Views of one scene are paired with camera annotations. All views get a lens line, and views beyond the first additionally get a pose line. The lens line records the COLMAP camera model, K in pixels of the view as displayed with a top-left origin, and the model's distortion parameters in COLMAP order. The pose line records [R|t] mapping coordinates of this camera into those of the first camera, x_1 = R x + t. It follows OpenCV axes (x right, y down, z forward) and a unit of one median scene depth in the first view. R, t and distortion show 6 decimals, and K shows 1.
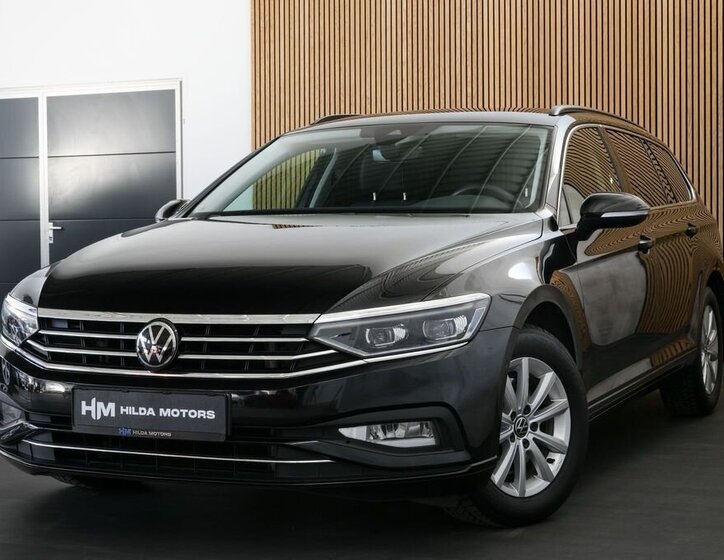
lens RADIAL K [[1417.0, 0, 362.0], [0, 1417.0, 280.0], [0, 0, 1]] dist [-0.032396, 0.029824]
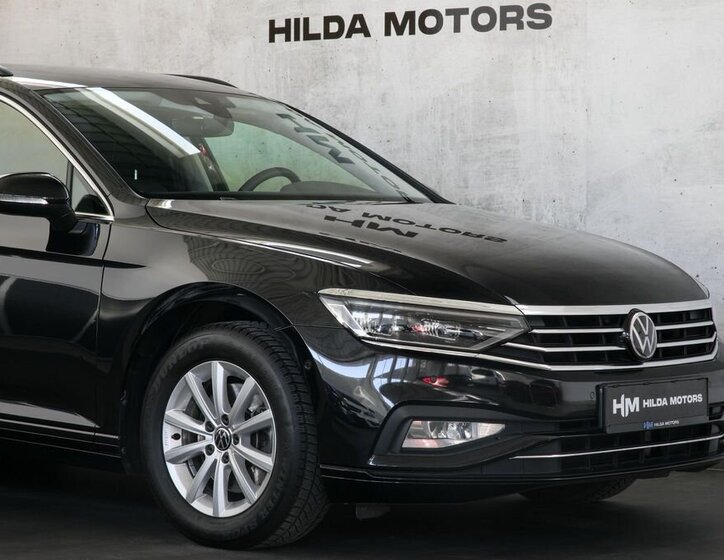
lens RADIAL K [[2415.2, 0, 362.0], [0, 2415.2, 280.0], [0, 0, 1]] dist [-0.120150, 0.113923]
pose [[0.272144, -0.012554, 0.962175, -1.799493], [0.025810, 0.999650, 0.005743, -0.007369], [-0.961910, 0.023271, 0.272373, 0.728121]]
